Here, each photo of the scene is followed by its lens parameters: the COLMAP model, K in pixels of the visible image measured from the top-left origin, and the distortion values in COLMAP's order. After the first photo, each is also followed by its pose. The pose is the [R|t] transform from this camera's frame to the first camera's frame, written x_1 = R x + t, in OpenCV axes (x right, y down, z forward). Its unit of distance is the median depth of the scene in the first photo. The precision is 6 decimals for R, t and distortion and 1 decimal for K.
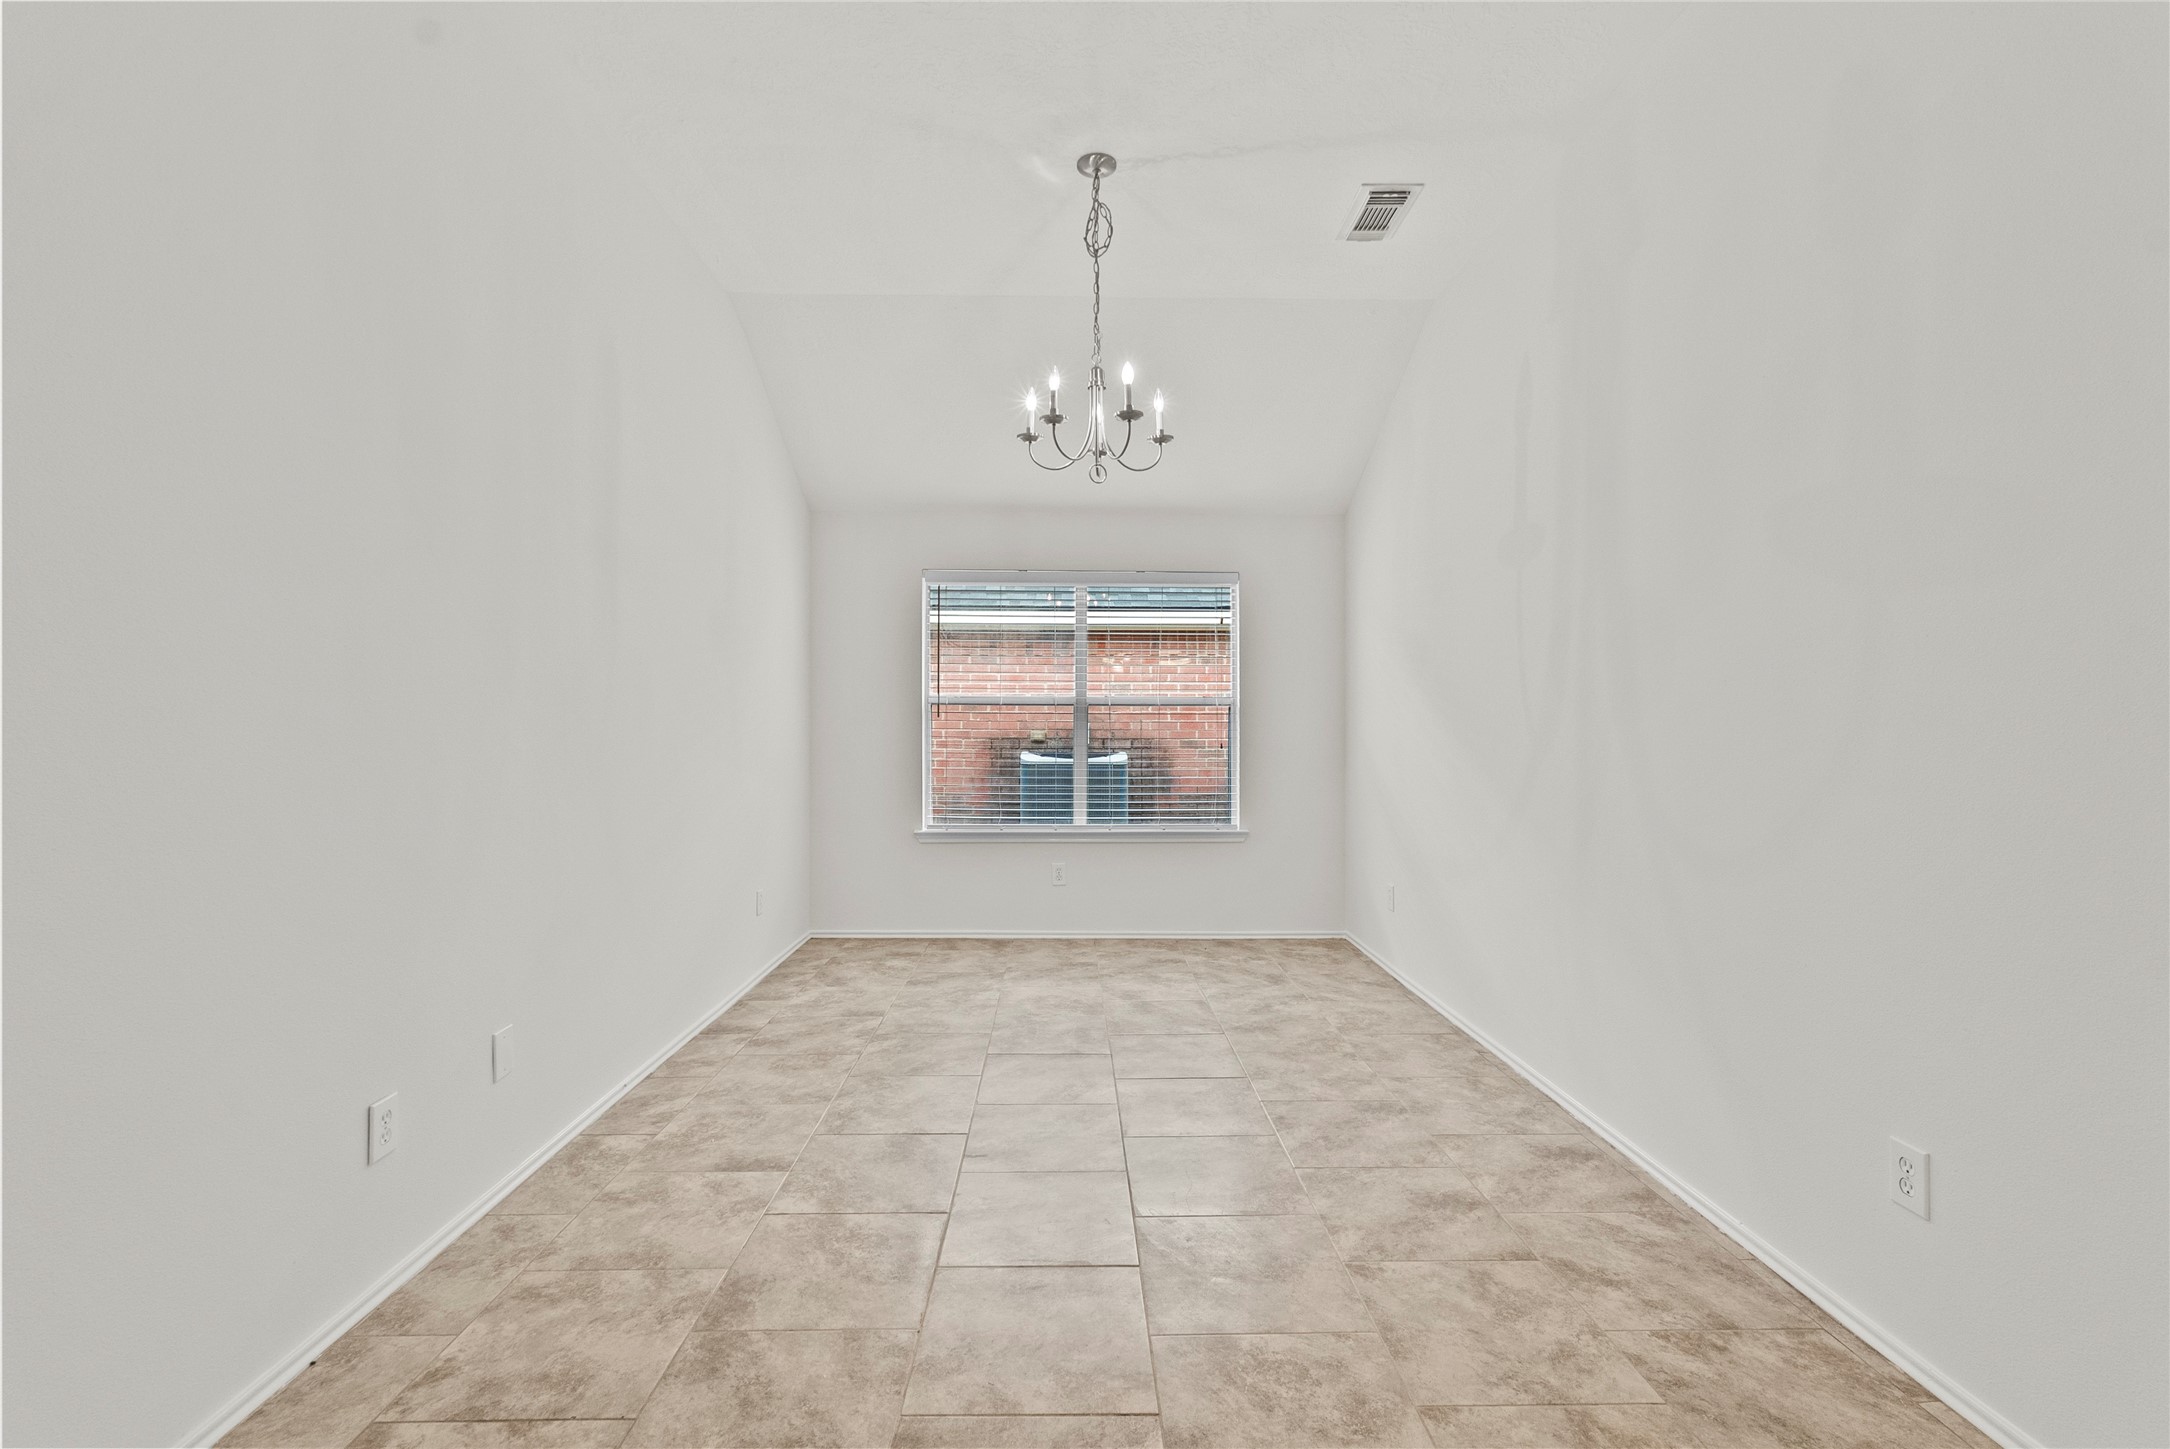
lens RADIAL K [[960.7, 0, 1081.2], [0, 960.7, 715.3], [0, 0, 1]] dist [-0.006199, 0.000696]
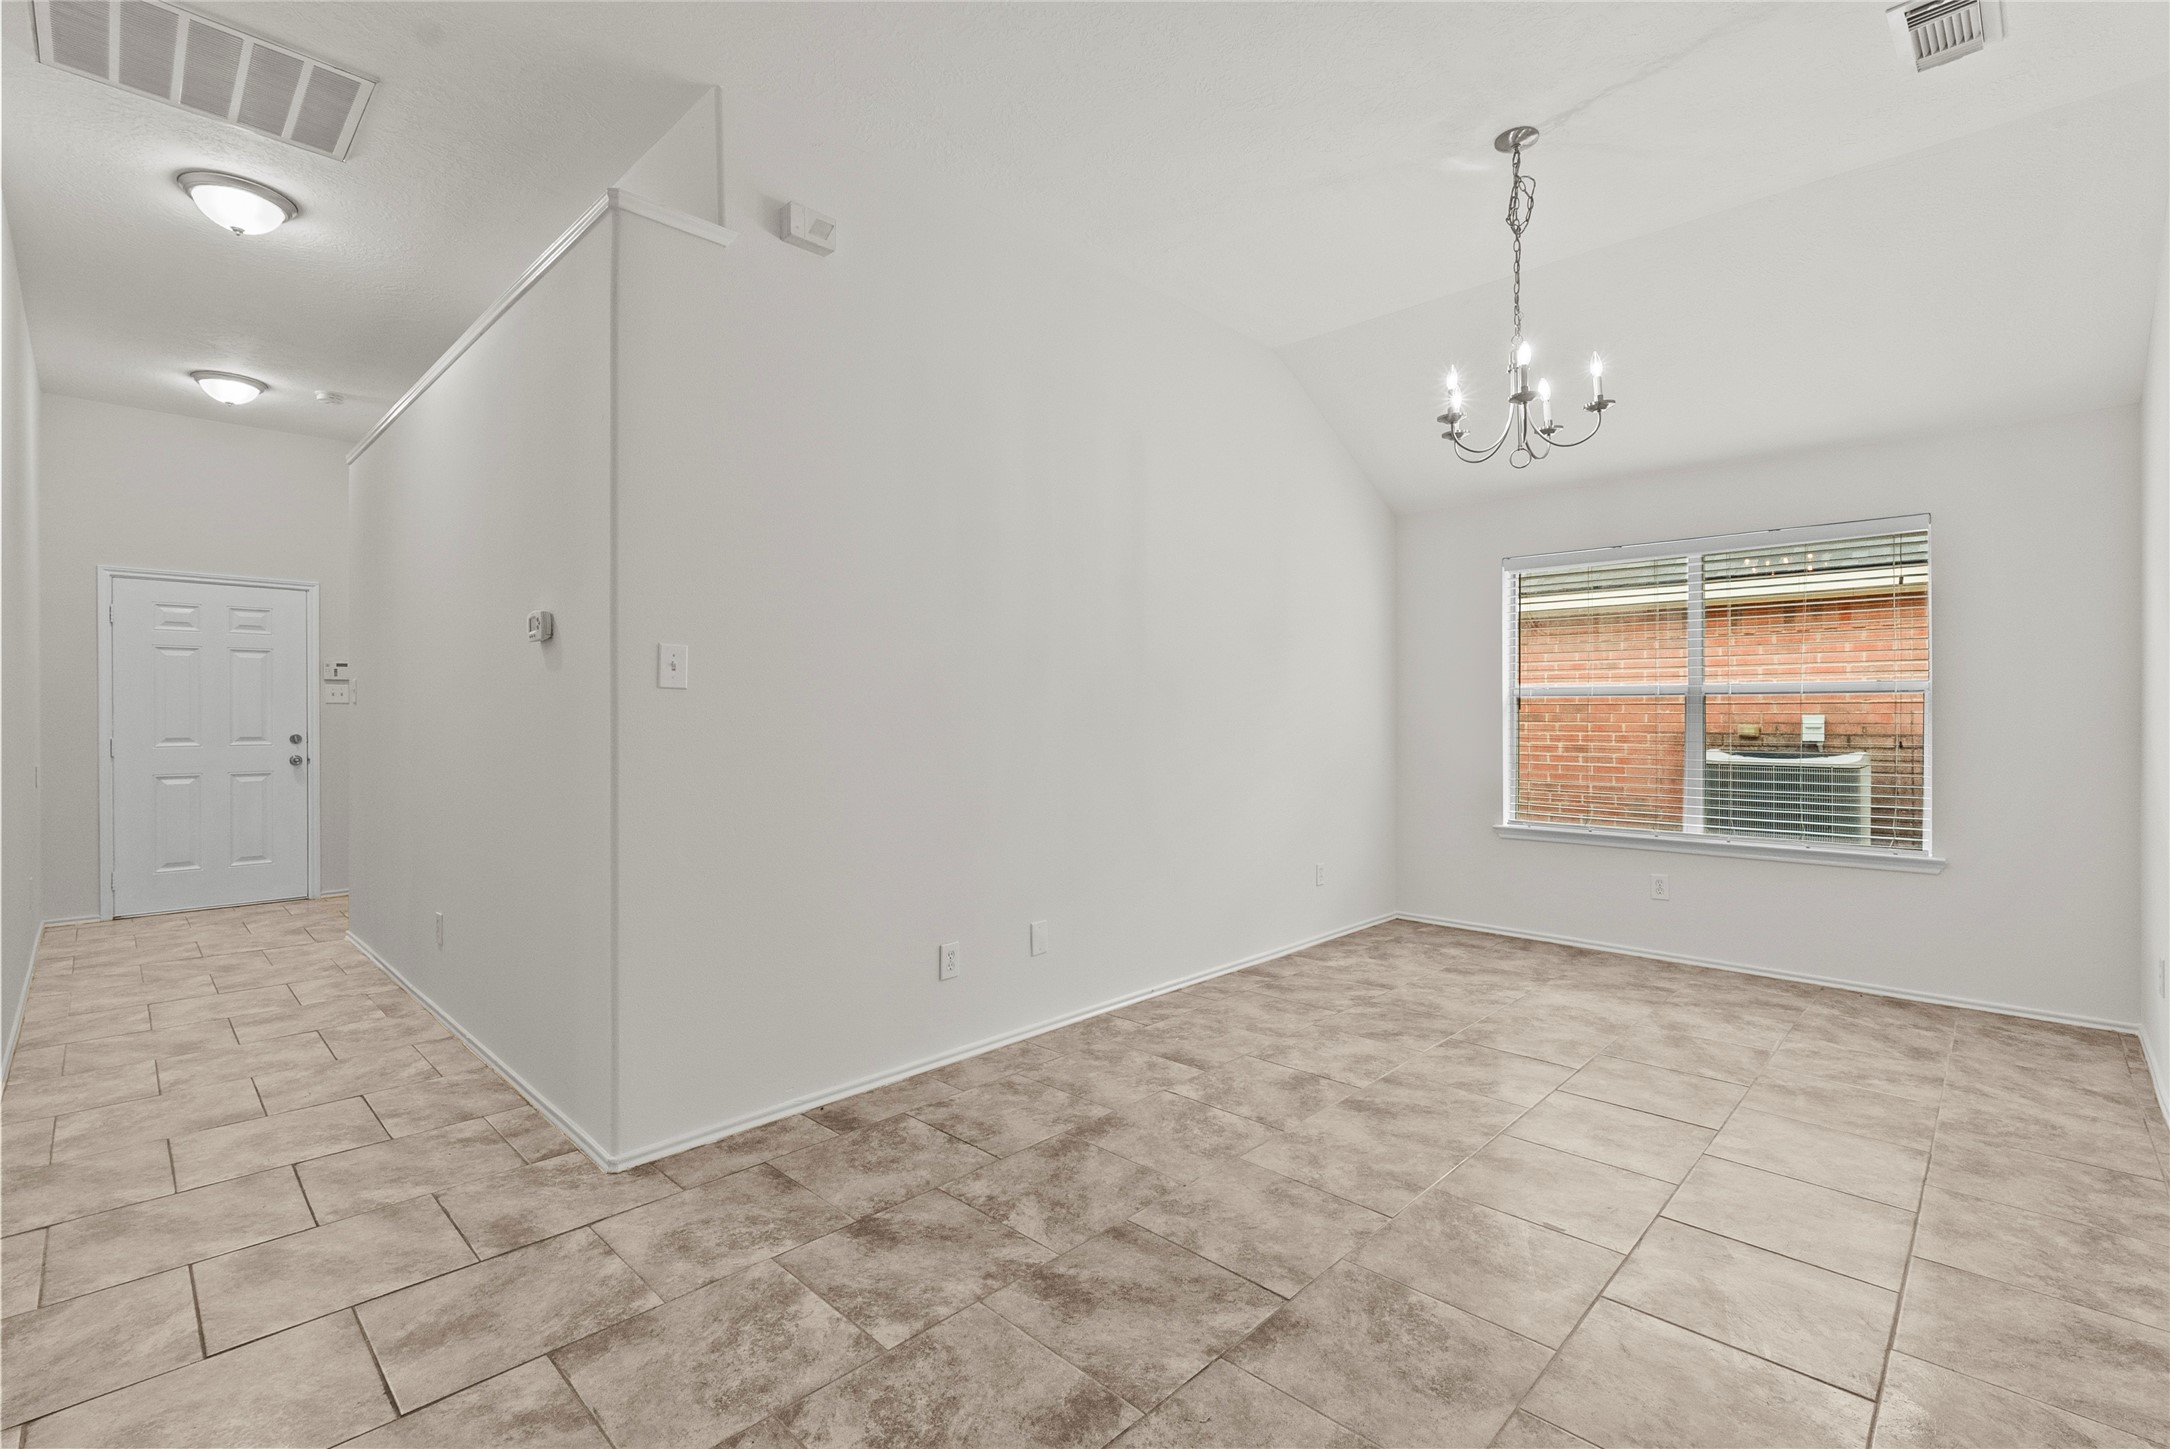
lens RADIAL K [[980.7, 0, 1072.3], [0, 980.7, 712.9], [0, 0, 1]] dist [-0.003657, 0.001078]
pose [[0.692796, -0.004847, -0.721118, 0.454444], [0.008148, 0.999966, 0.001107, 0.001186], [0.721088, -0.006643, 0.692812, -0.014711]]
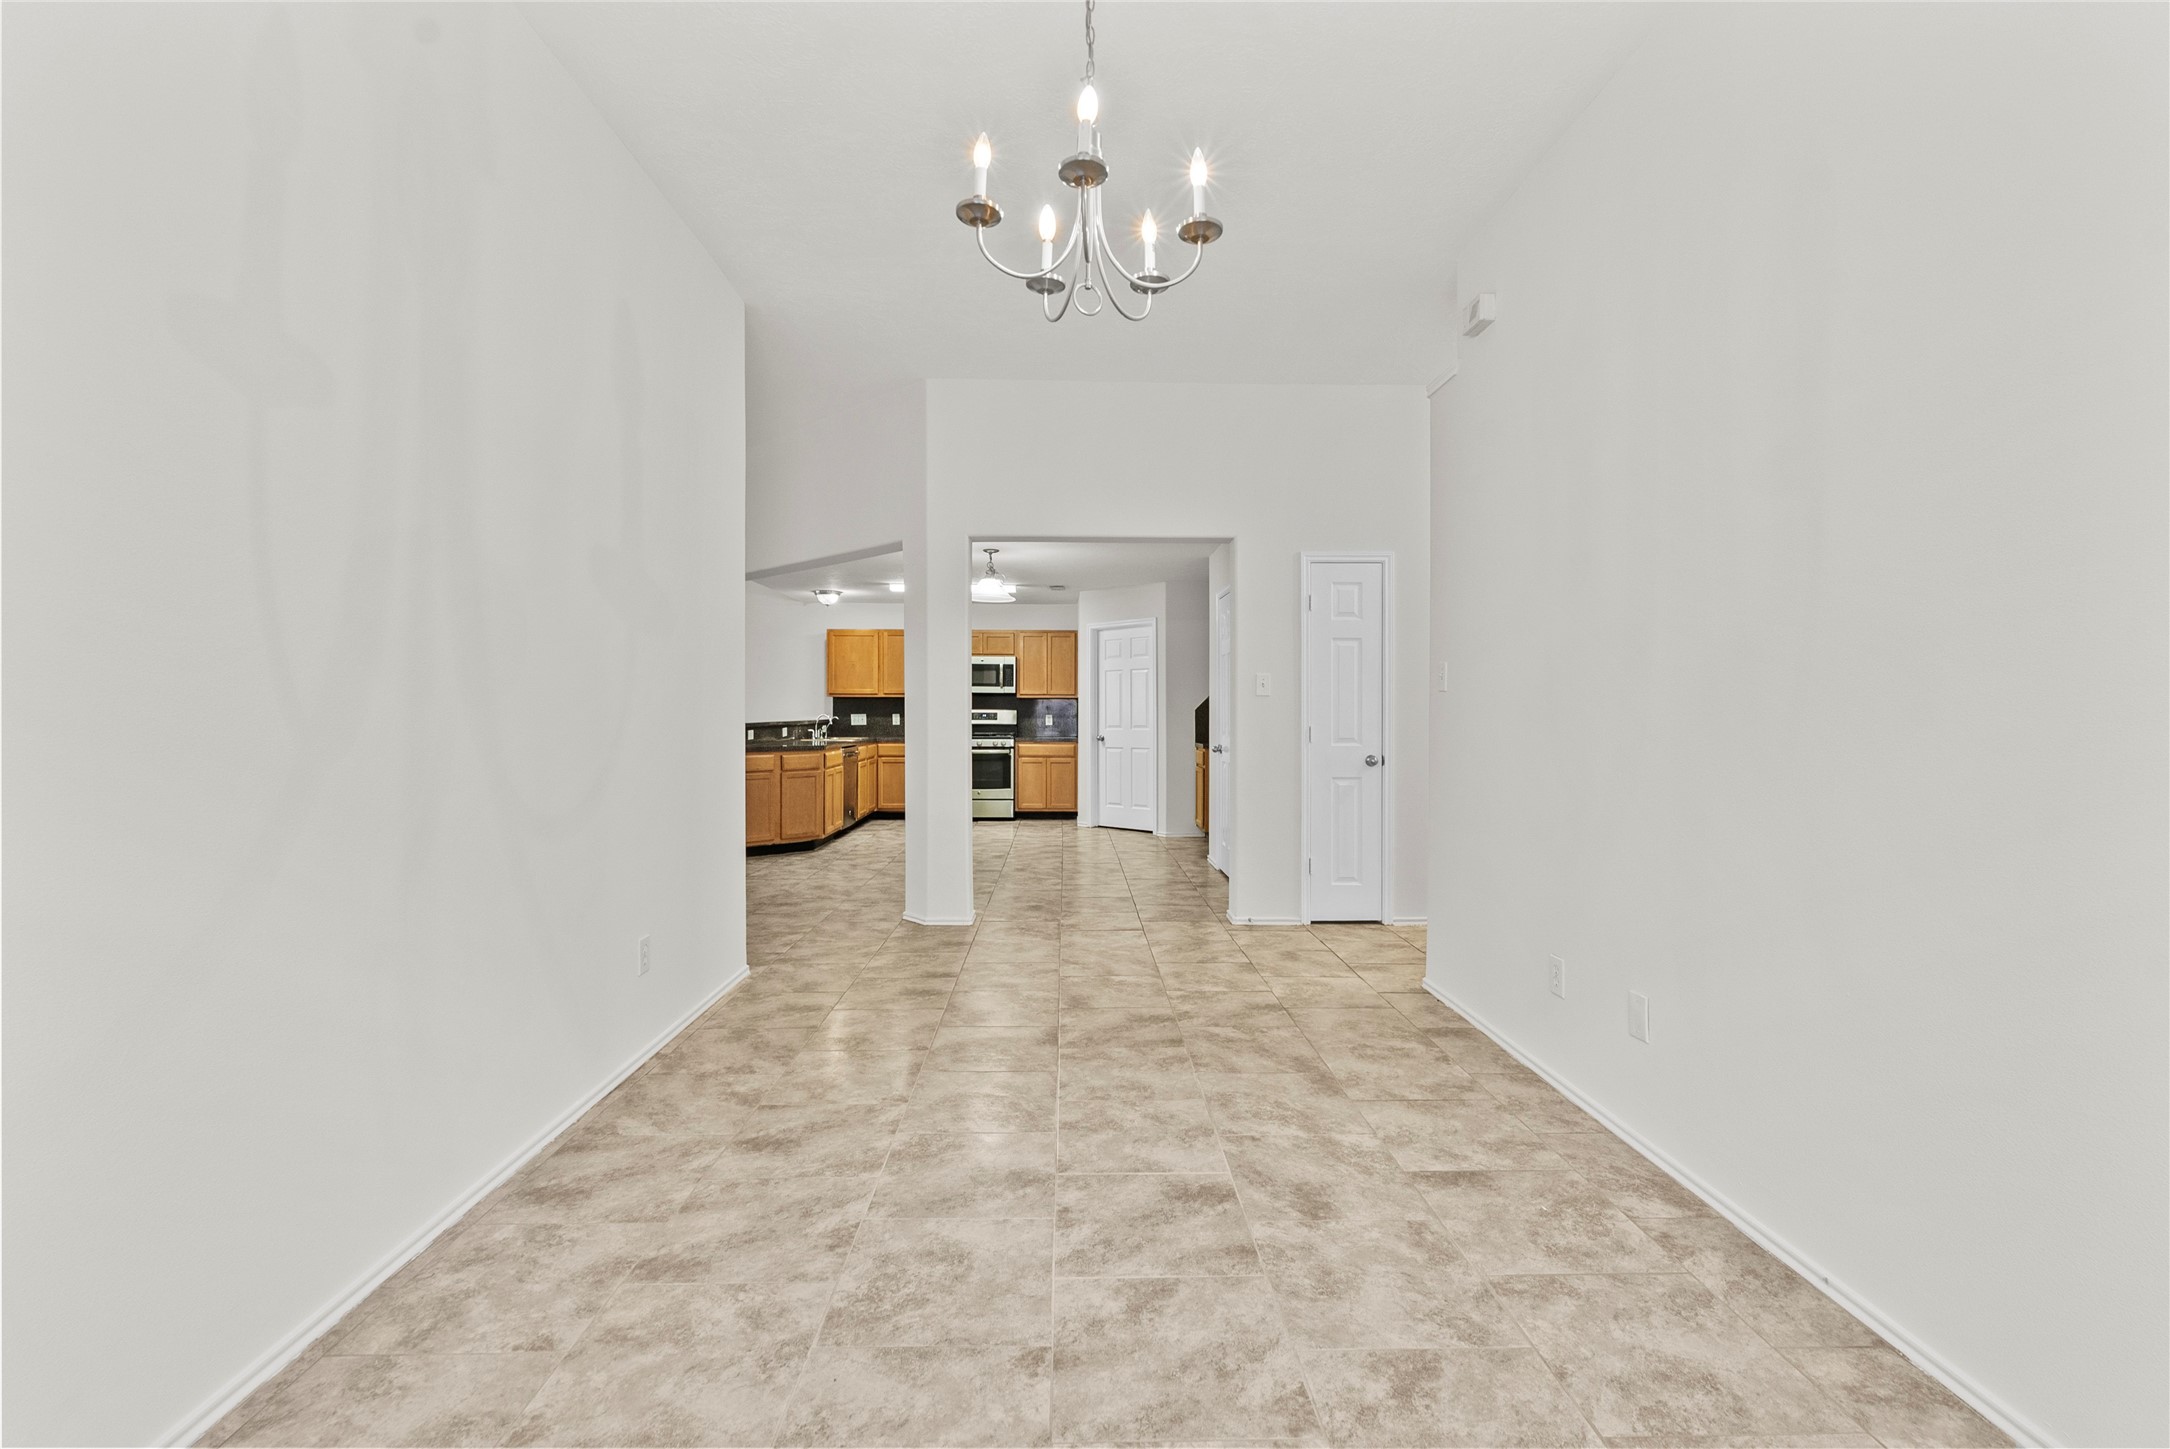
lens RADIAL K [[897.5, 0, 1085.0], [0, 897.5, 724.5], [0, 0, 1]] dist [0.001228, 0.000312]
pose [[-0.999967, -0.005870, -0.005653, 0.023805], [-0.005918, 0.999946, 0.008545, 0.015602], [0.005603, 0.008578, -0.999948, 1.706654]]
